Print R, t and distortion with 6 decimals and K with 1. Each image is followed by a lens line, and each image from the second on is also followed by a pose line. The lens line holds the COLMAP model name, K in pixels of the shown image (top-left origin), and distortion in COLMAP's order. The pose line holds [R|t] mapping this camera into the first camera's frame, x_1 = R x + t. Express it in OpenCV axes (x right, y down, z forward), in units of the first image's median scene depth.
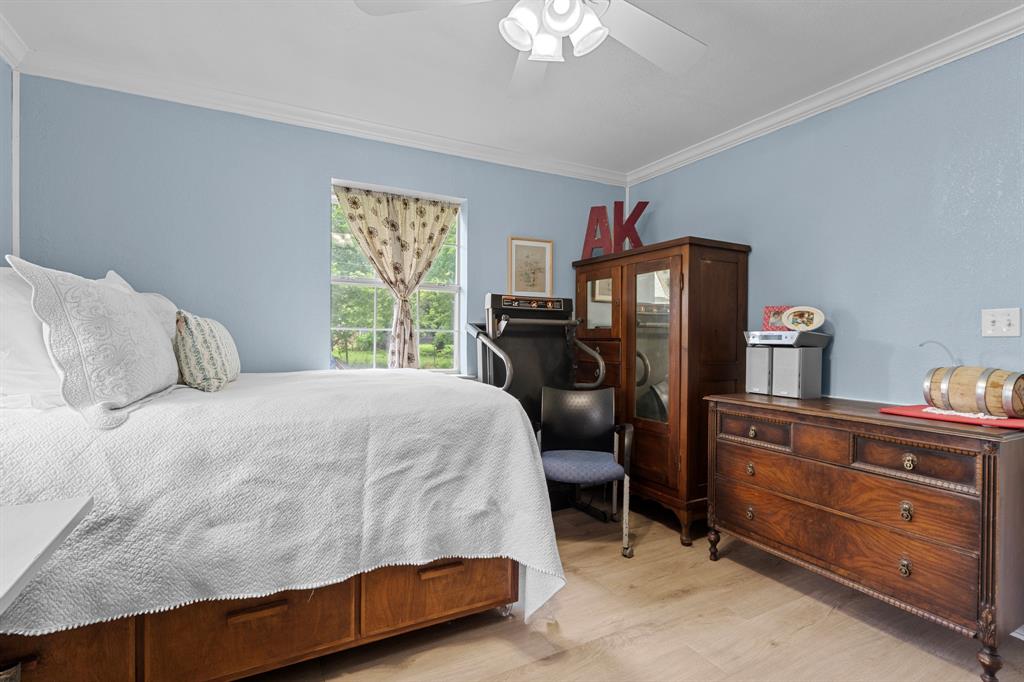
lens RADIAL K [[490.0, 0, 515.6], [0, 490.0, 343.4], [0, 0, 1]] dist [-0.000248, 0.000832]
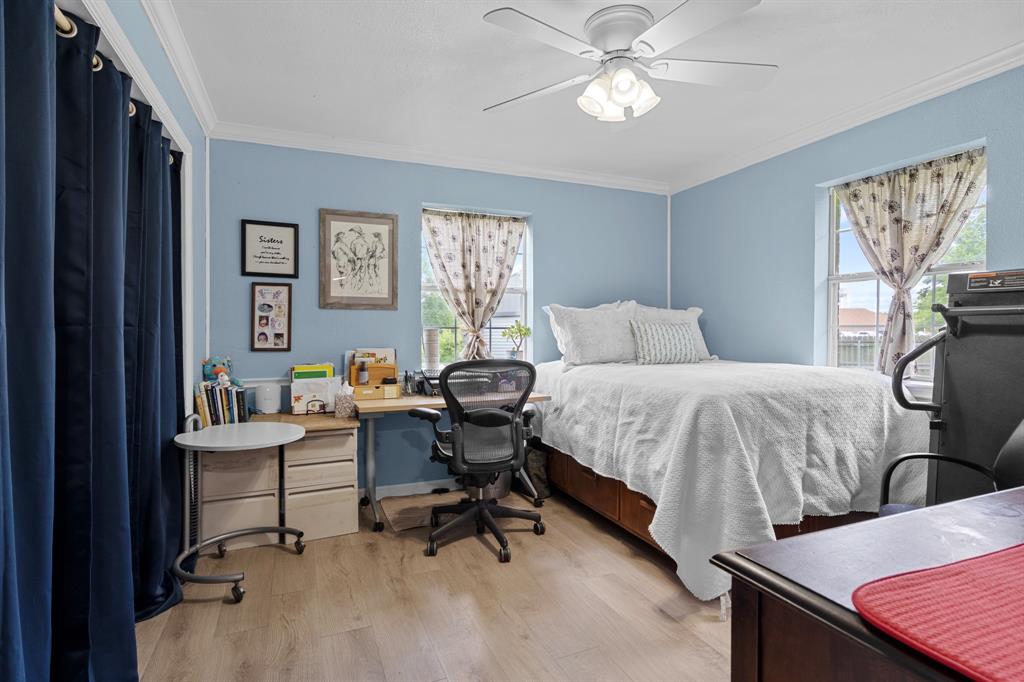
lens RADIAL K [[534.6, 0, 515.2], [0, 534.6, 336.5], [0, 0, 1]] dist [-0.001641, 0.001607]
pose [[-0.104798, 0.000245, -0.994493, 1.388168], [-0.017546, 0.999844, 0.002096, -0.001049], [0.994339, 0.017669, -0.104777, 0.794910]]
